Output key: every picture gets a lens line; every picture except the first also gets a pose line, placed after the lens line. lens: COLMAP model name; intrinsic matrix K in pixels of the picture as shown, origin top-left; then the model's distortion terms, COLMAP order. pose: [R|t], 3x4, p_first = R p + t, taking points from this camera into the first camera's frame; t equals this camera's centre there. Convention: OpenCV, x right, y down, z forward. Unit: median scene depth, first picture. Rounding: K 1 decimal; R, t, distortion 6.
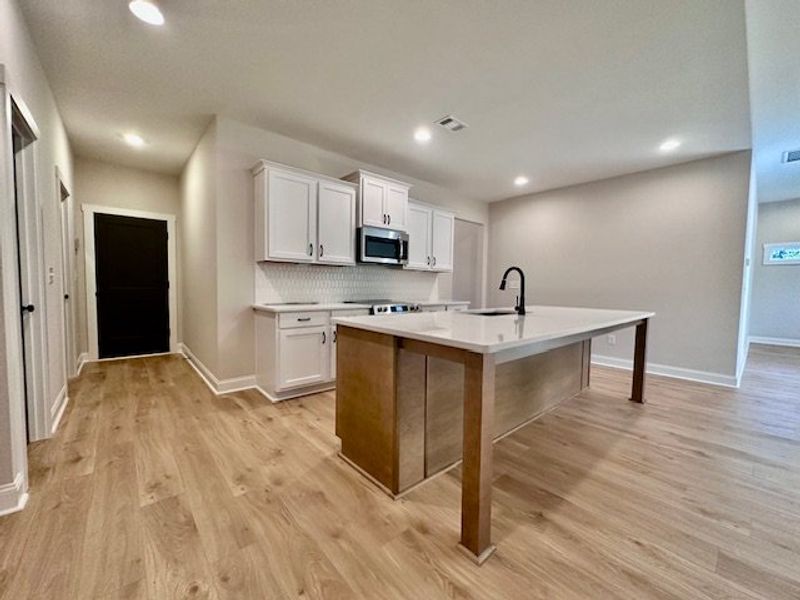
lens RADIAL K [[319.1, 0, 397.4], [0, 319.1, 301.1], [0, 0, 1]] dist [-0.000242, 0.000226]
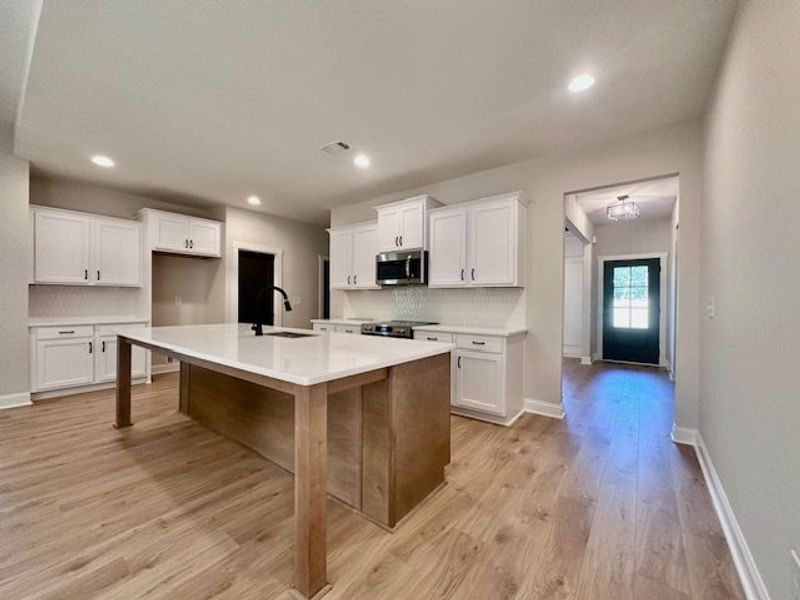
lens RADIAL K [[319.1, 0, 397.0], [0, 319.1, 299.7], [0, 0, 1]] dist [-0.000242, 0.000226]
pose [[0.189031, -0.026381, -0.981617, 1.398327], [-0.055168, 0.997775, -0.037439, -0.049910], [0.980420, 0.061230, 0.187155, 1.204377]]
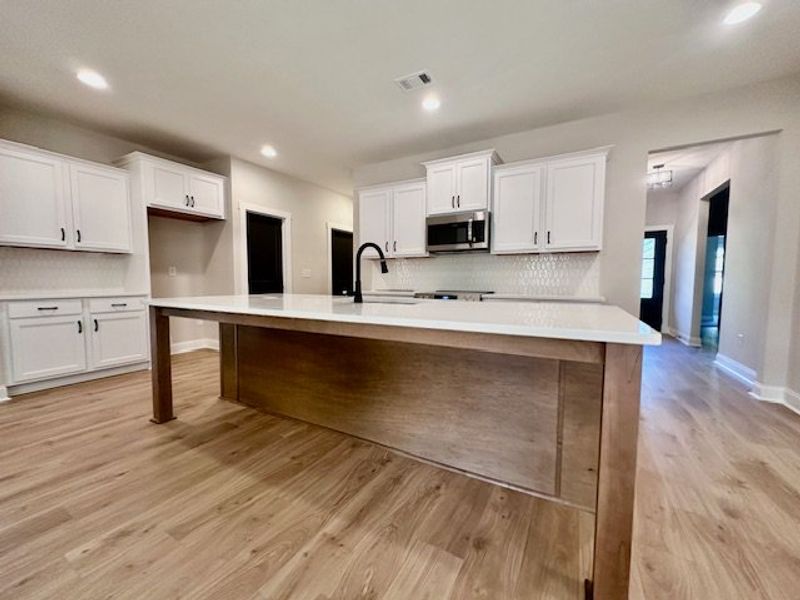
lens RADIAL K [[319.1, 0, 399.8], [0, 319.1, 300.8], [0, 0, 1]] dist [-0.000242, 0.000226]
pose [[0.323106, 0.040147, -0.945511, 1.159298], [-0.044999, 0.998621, 0.027024, 0.012907], [0.945292, 0.033815, 0.324467, 0.829842]]
